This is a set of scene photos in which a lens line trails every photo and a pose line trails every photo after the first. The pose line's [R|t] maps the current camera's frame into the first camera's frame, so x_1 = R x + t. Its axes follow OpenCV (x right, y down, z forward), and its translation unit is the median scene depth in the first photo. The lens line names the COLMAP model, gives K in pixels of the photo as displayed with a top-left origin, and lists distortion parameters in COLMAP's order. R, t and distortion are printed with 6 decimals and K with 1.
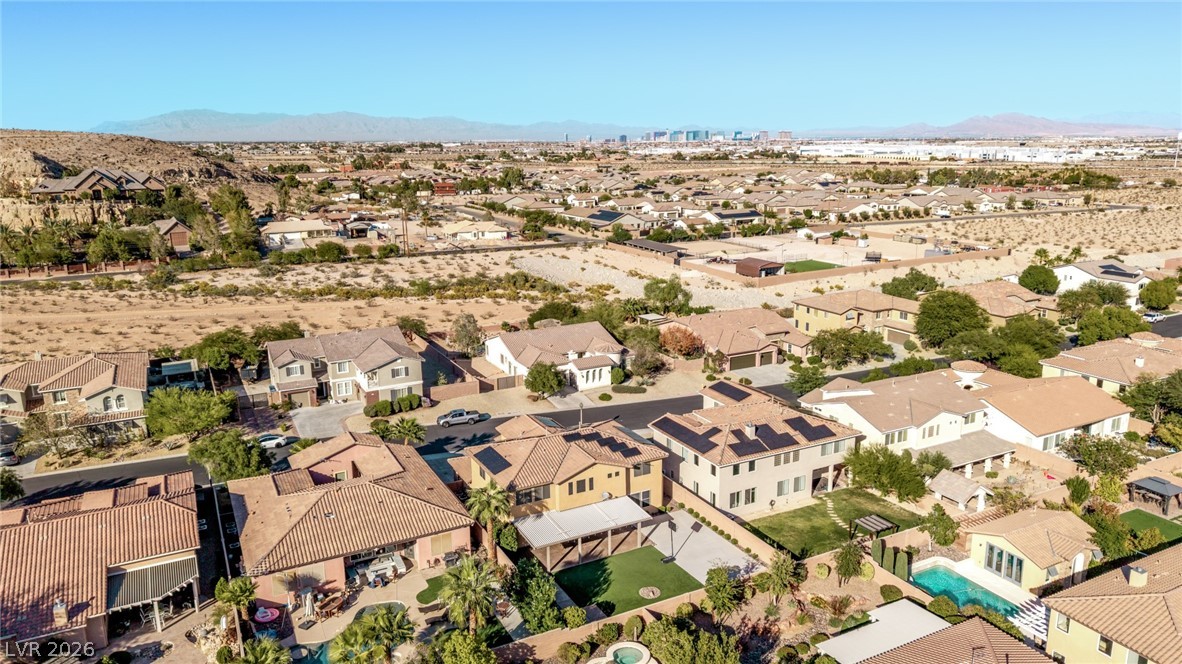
lens RADIAL K [[791.4, 0, 571.5], [0, 791.4, 350.2], [0, 0, 1]] dist [0.046658, -0.055240]
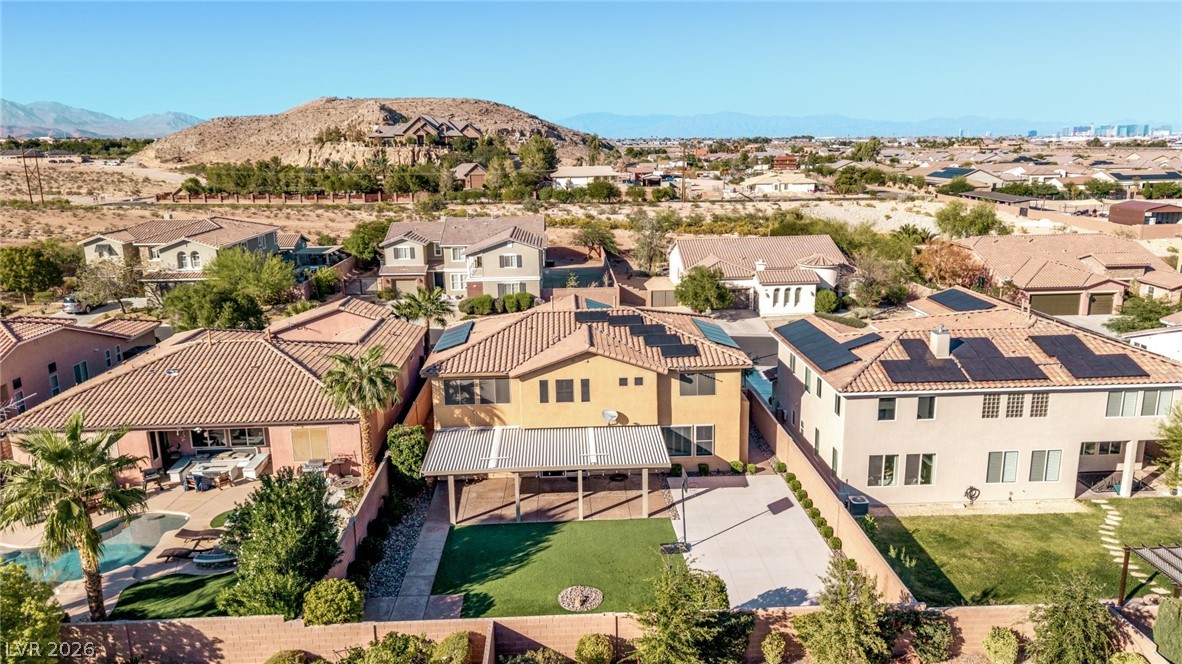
lens RADIAL K [[791.4, 0, 588.5], [0, 791.4, 357.6], [0, 0, 1]] dist [0.046658, -0.055240]
pose [[0.910379, 0.108251, -0.399364, 0.176406], [-0.102722, 0.994084, 0.035294, 0.091004], [0.400822, 0.008893, 0.916113, 0.356579]]
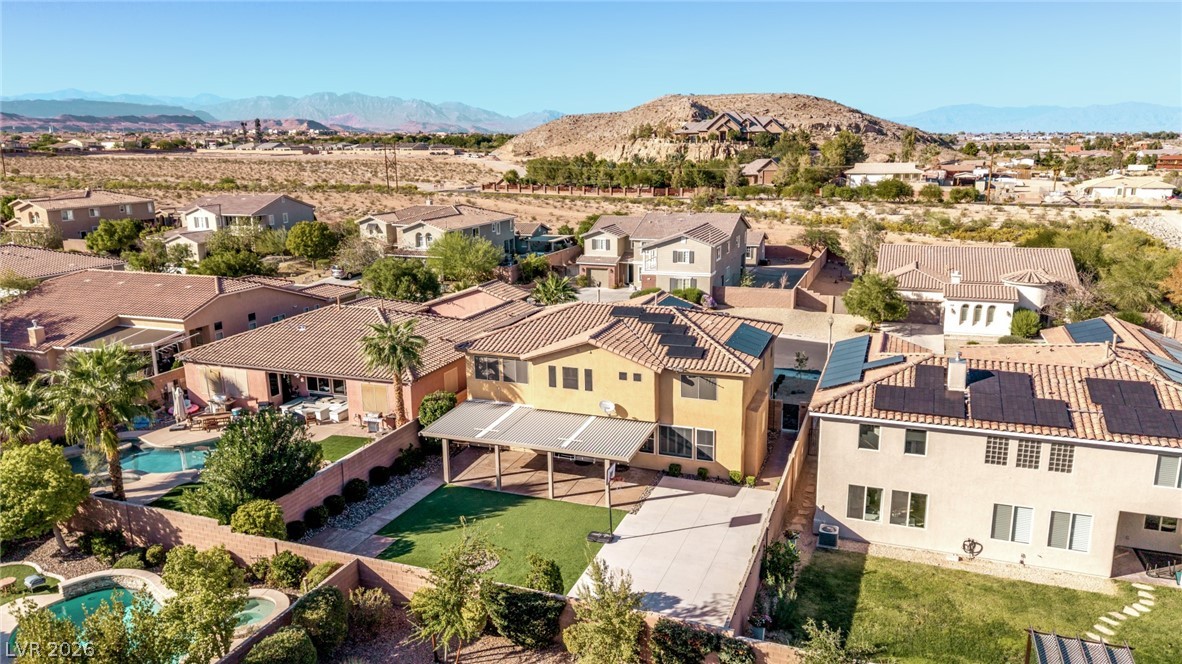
lens RADIAL K [[791.4, 0, 604.3], [0, 791.4, 358.1], [0, 0, 1]] dist [0.046658, -0.055240]
pose [[0.682559, 0.198495, -0.703358, 0.313691], [-0.184834, 0.978007, 0.096635, 0.068755], [0.707071, 0.064045, 0.704236, 0.432625]]
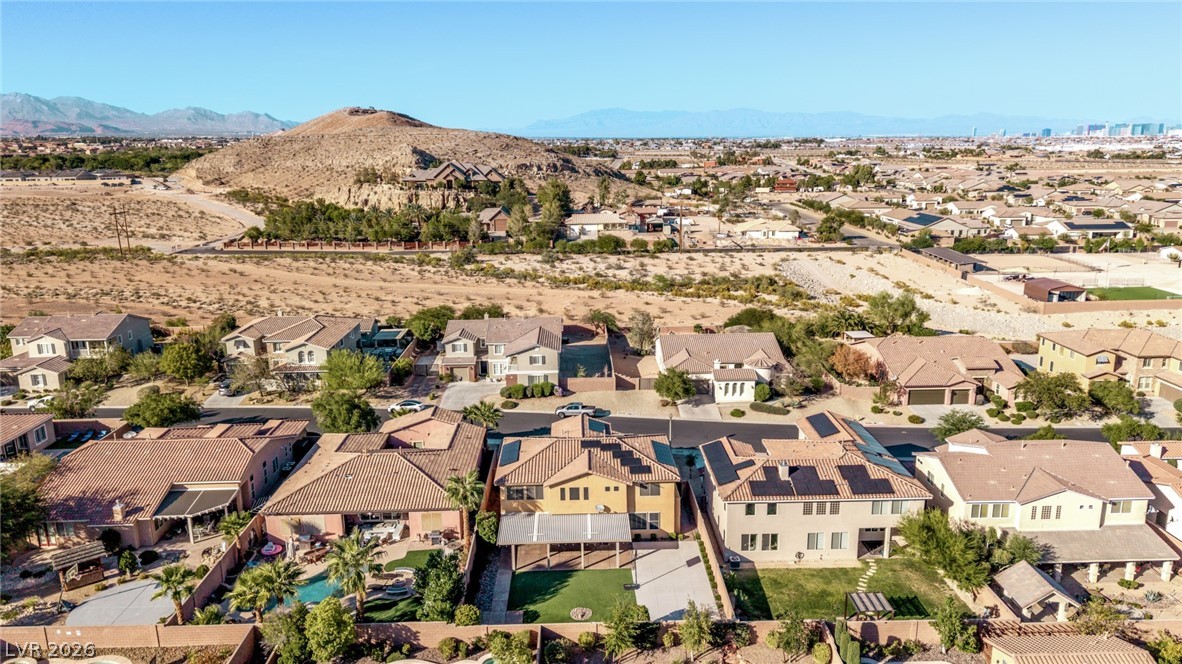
lens RADIAL K [[791.4, 0, 590.8], [0, 791.4, 315.7], [0, 0, 1]] dist [0.046658, -0.055240]
pose [[0.904507, 0.095671, -0.415588, 0.302133], [-0.110254, 0.993841, -0.011174, -0.029386], [0.411959, 0.055927, 0.909484, 0.065859]]
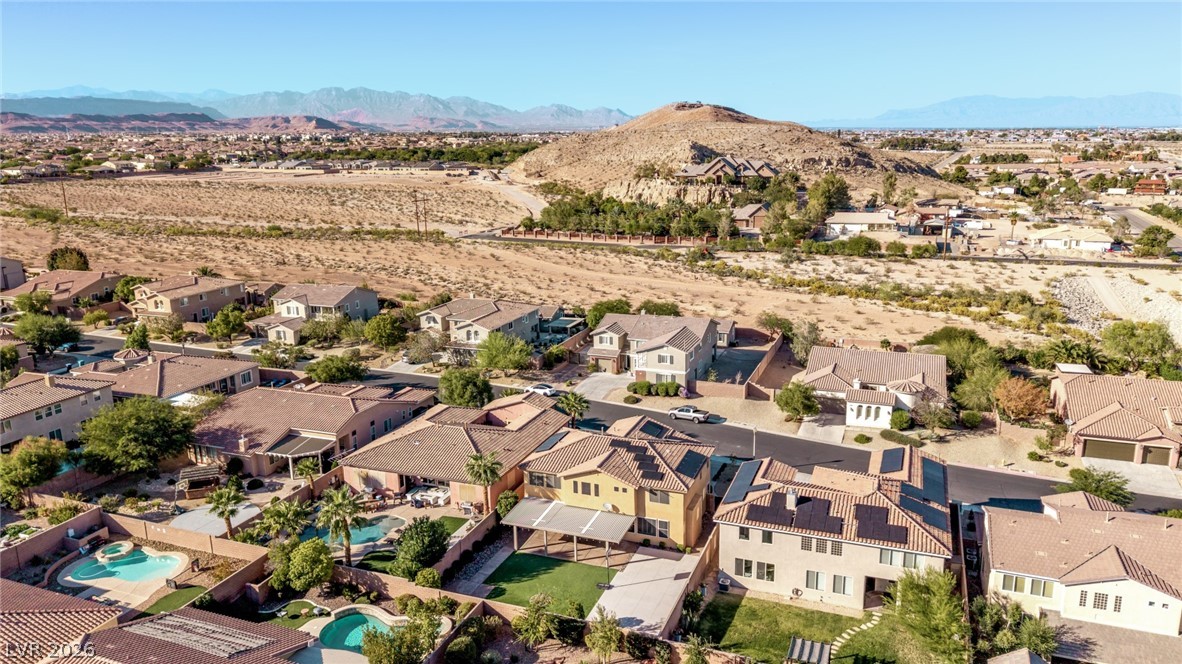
lens RADIAL K [[791.4, 0, 607.1], [0, 791.4, 361.1], [0, 0, 1]] dist [0.046658, -0.055240]
pose [[0.677642, 0.202819, -0.706870, 0.511403], [-0.182794, 0.977503, 0.105235, -0.071570], [0.712311, 0.057900, 0.699472, 0.214427]]
